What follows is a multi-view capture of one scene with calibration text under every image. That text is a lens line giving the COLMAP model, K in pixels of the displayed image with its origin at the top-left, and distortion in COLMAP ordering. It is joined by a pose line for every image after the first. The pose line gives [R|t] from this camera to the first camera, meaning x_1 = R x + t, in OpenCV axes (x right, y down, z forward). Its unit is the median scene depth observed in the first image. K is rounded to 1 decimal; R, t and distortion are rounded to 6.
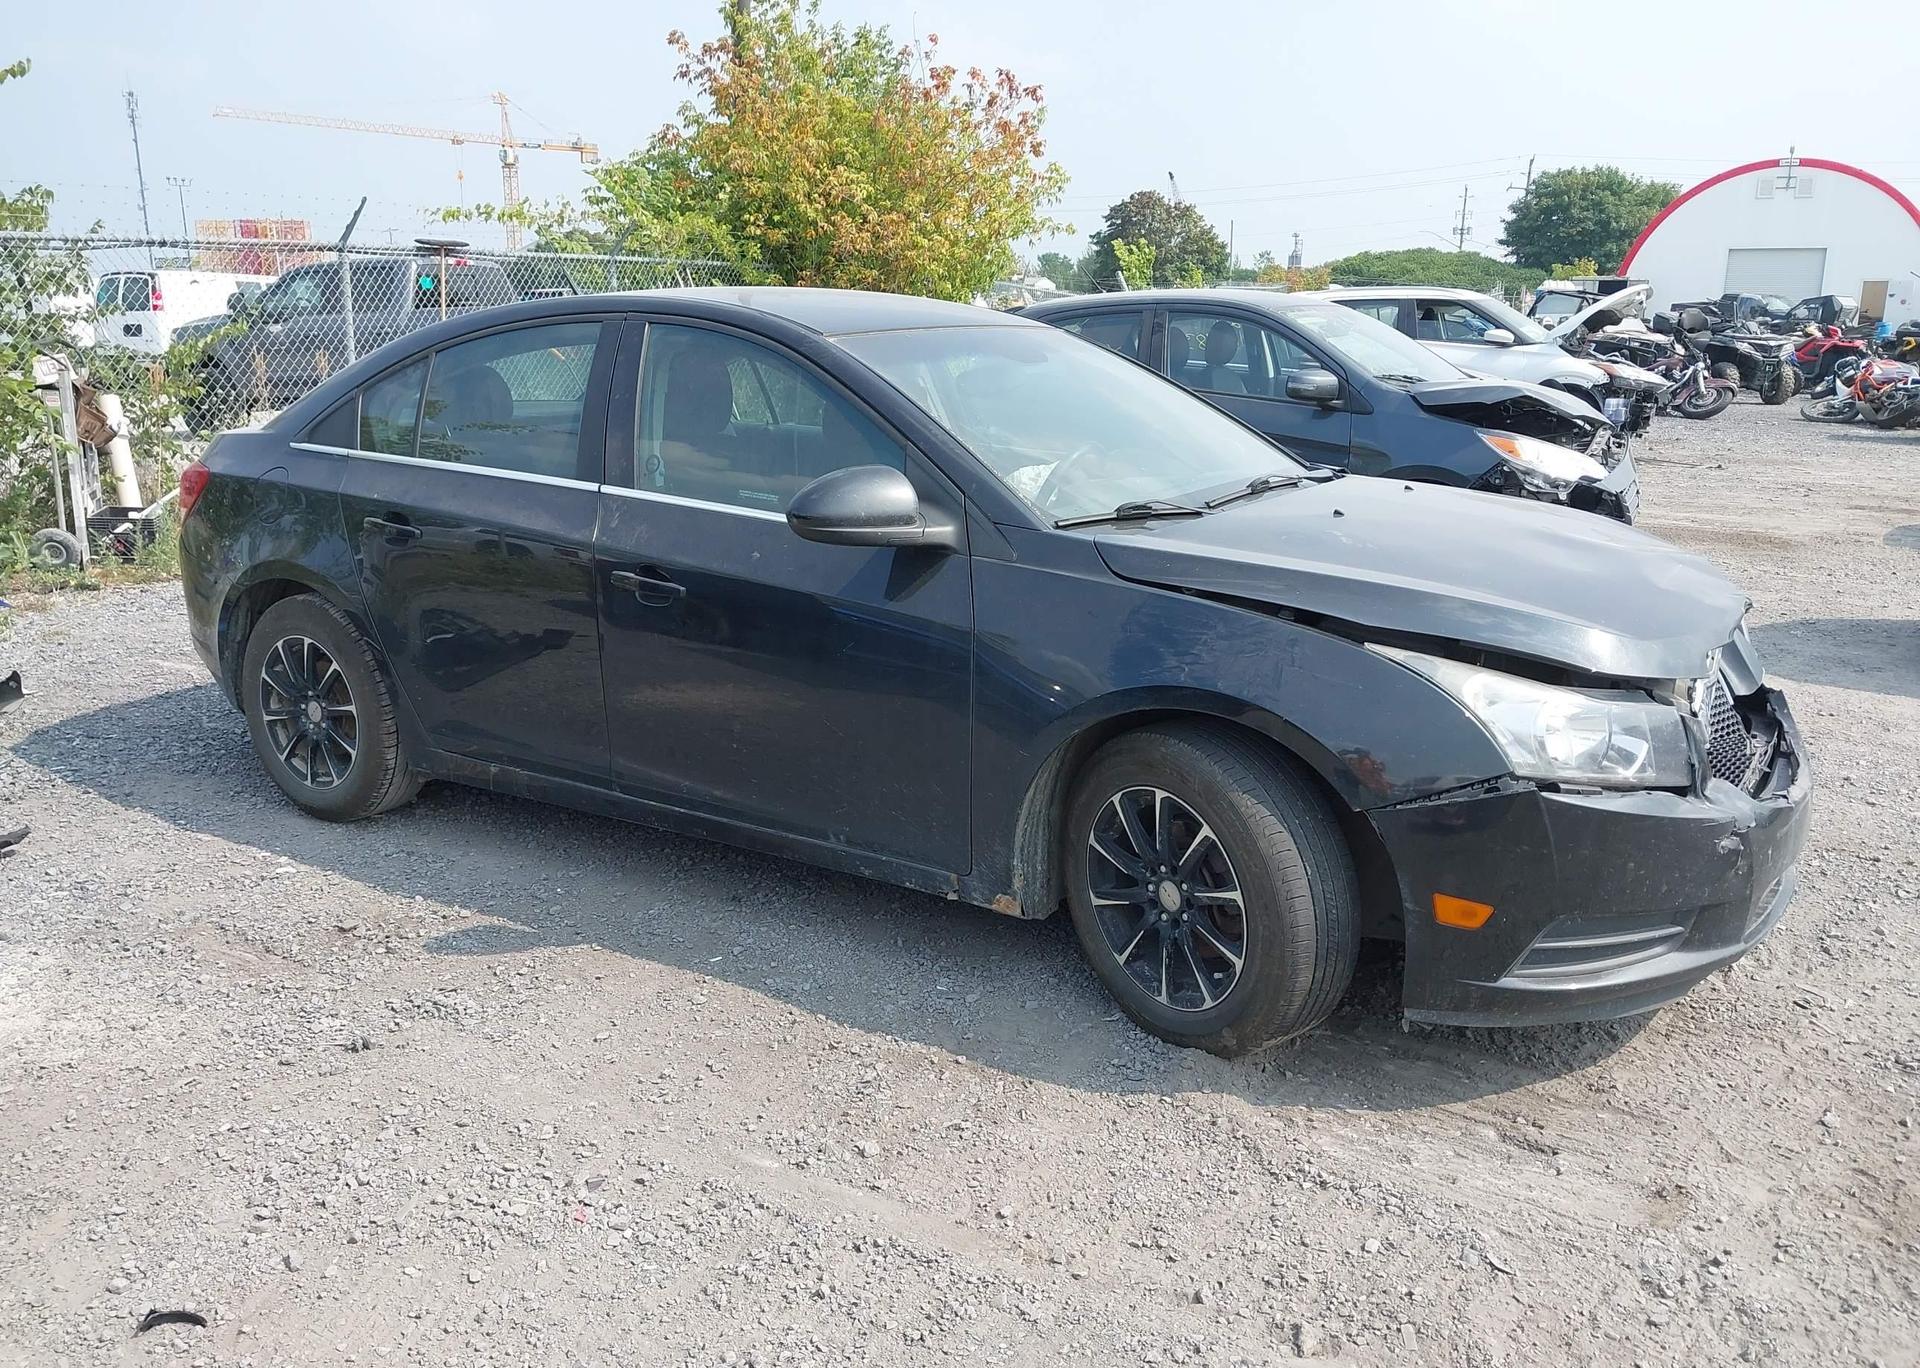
lens RADIAL K [[1584.1, 0, 927.7], [0, 1584.1, 682.0], [0, 0, 1]] dist [0.001582, -0.006953]
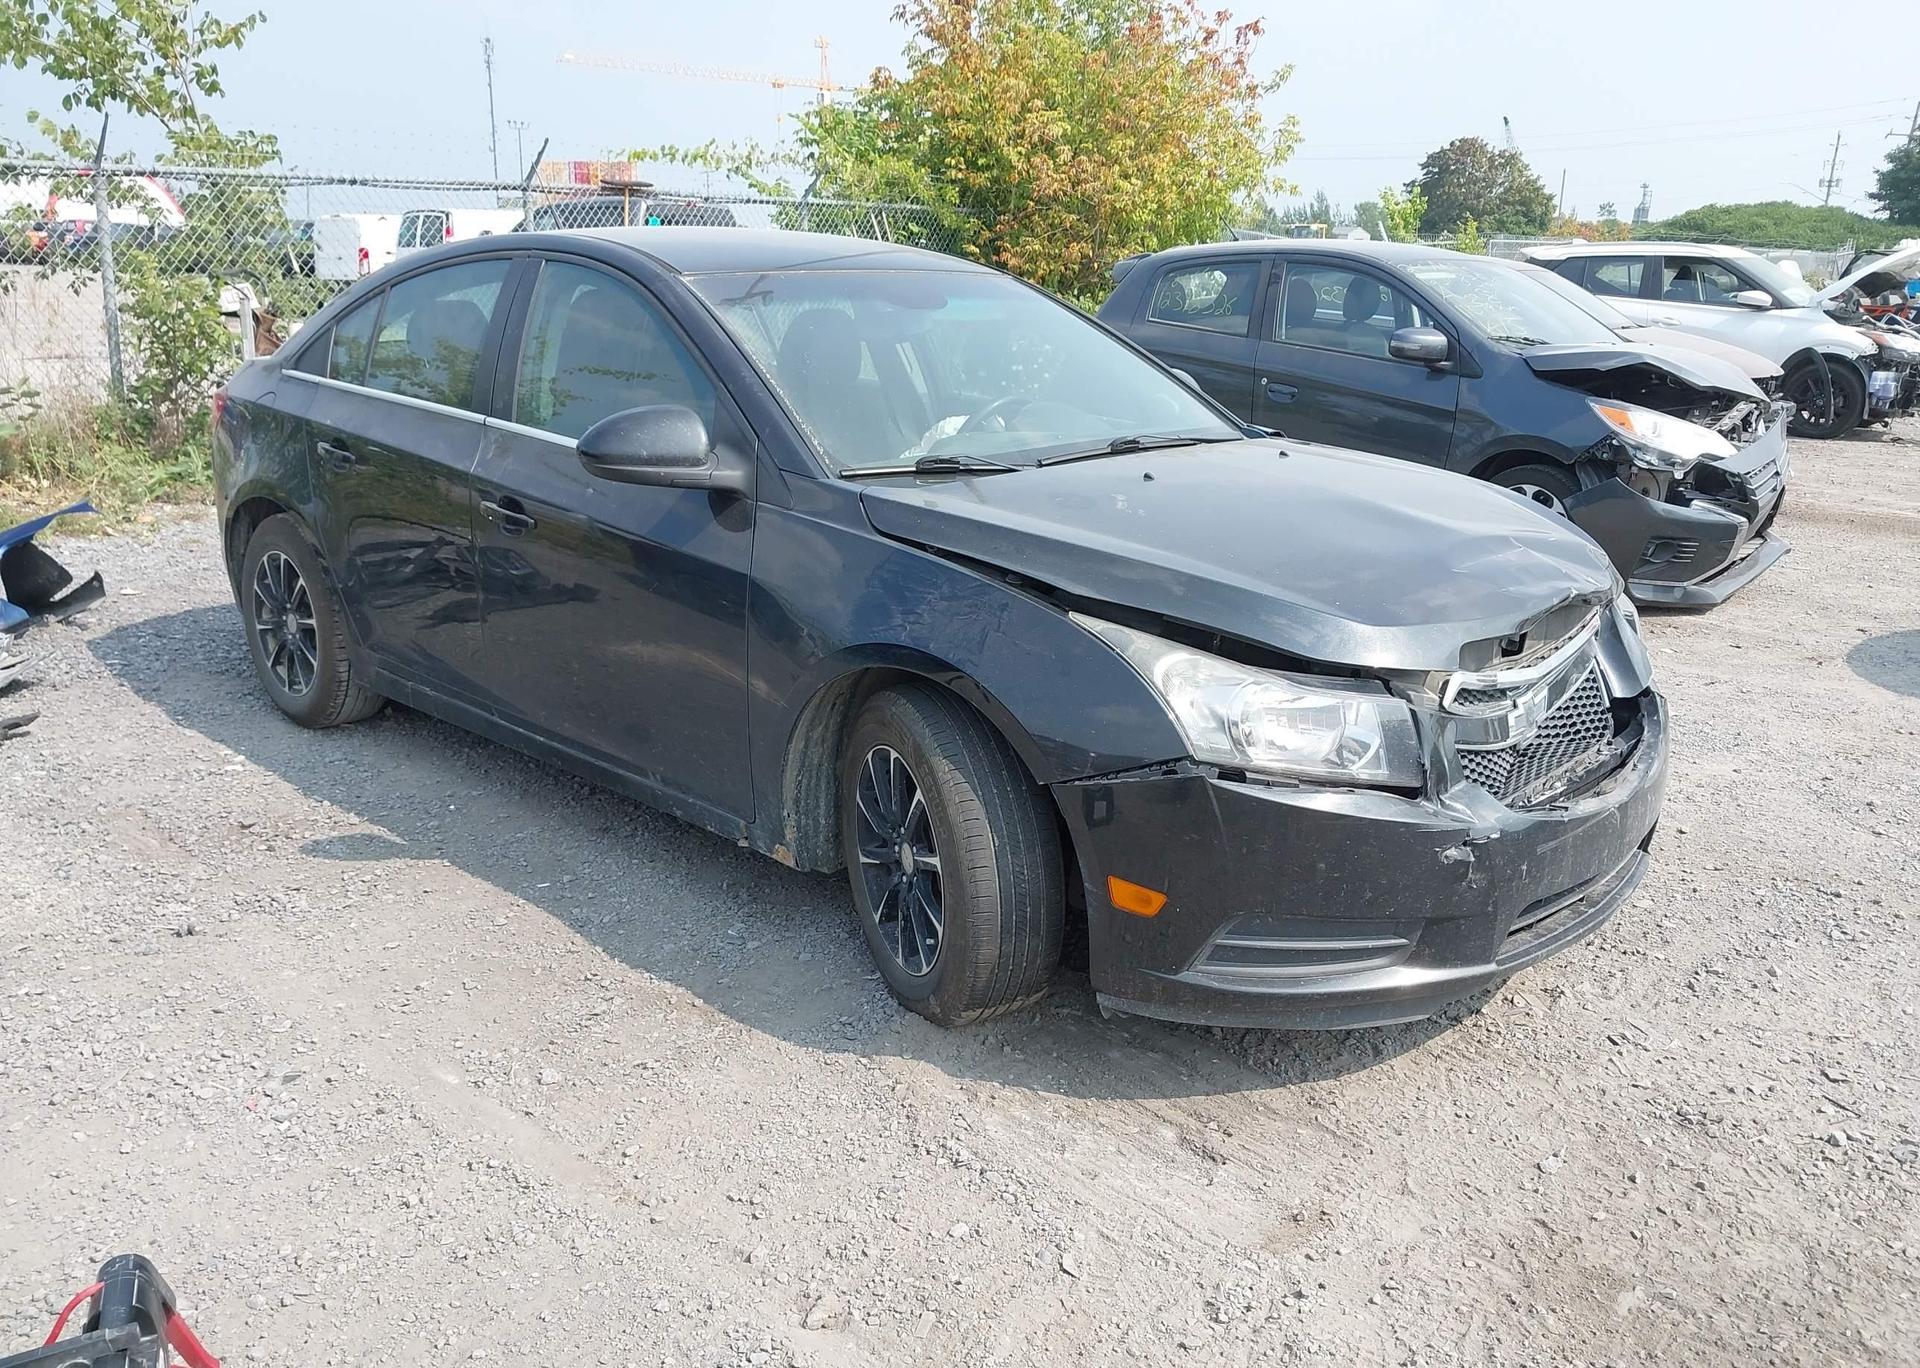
lens RADIAL K [[1593.0, 0, 931.7], [0, 1593.0, 690.7], [0, 0, 1]] dist [-0.006456, 0.011703]
pose [[0.980170, 0.068518, -0.185934, 0.245665], [-0.061986, 0.997246, 0.040726, -0.006716], [0.188213, -0.028393, 0.981718, 0.028766]]
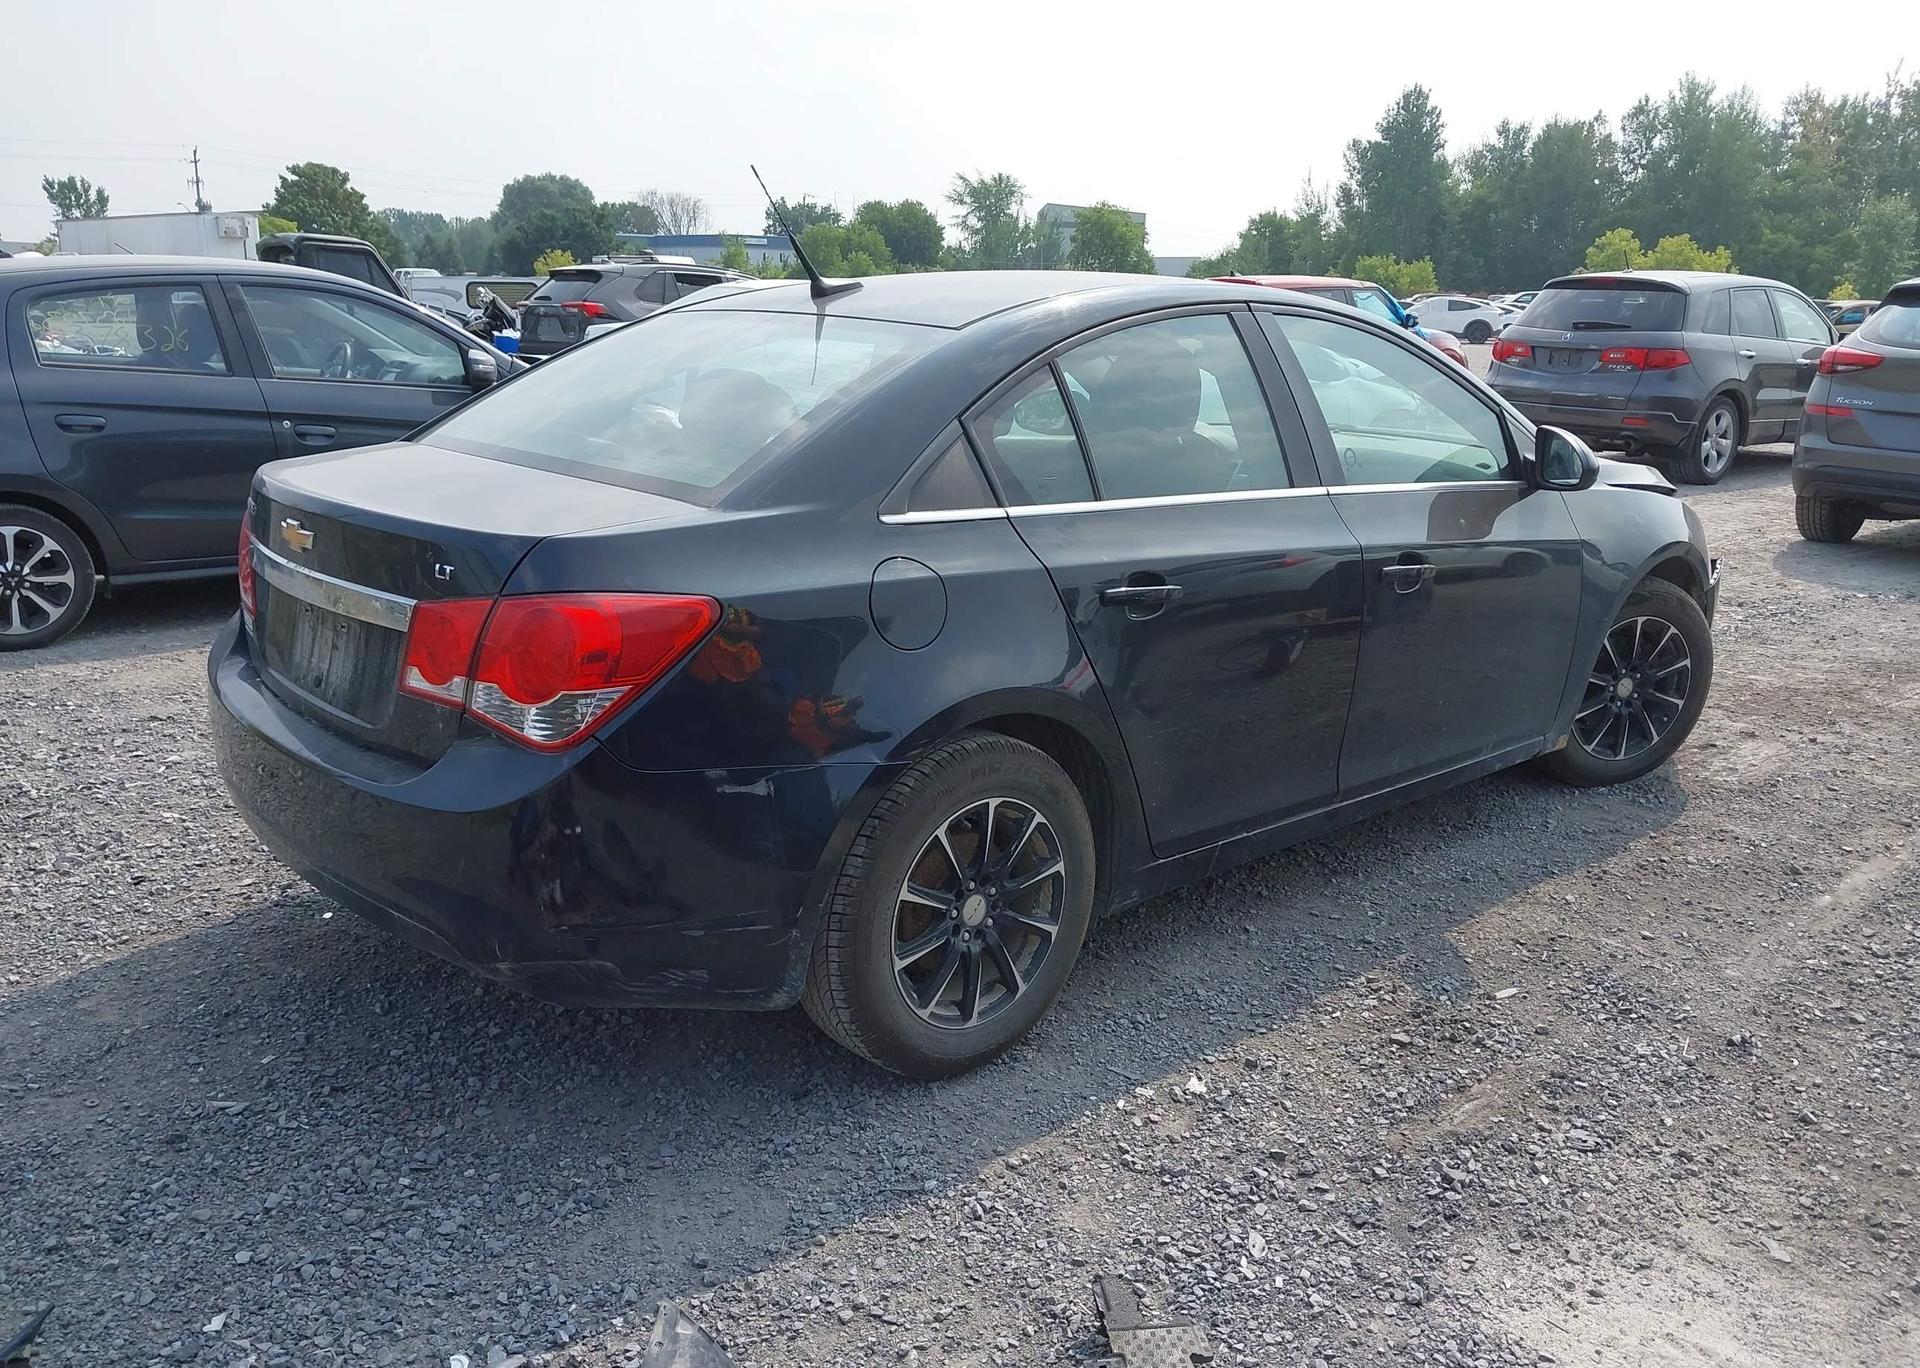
lens RADIAL K [[1584.1, 0, 927.7], [0, 1584.1, 682.0], [0, 0, 1]] dist [0.001582, -0.006953]
pose [[0.253305, -0.232913, 0.938929, -1.024964], [0.212095, 0.960340, 0.181006, -0.203737], [-0.943850, 0.153292, 0.292658, 0.841335]]
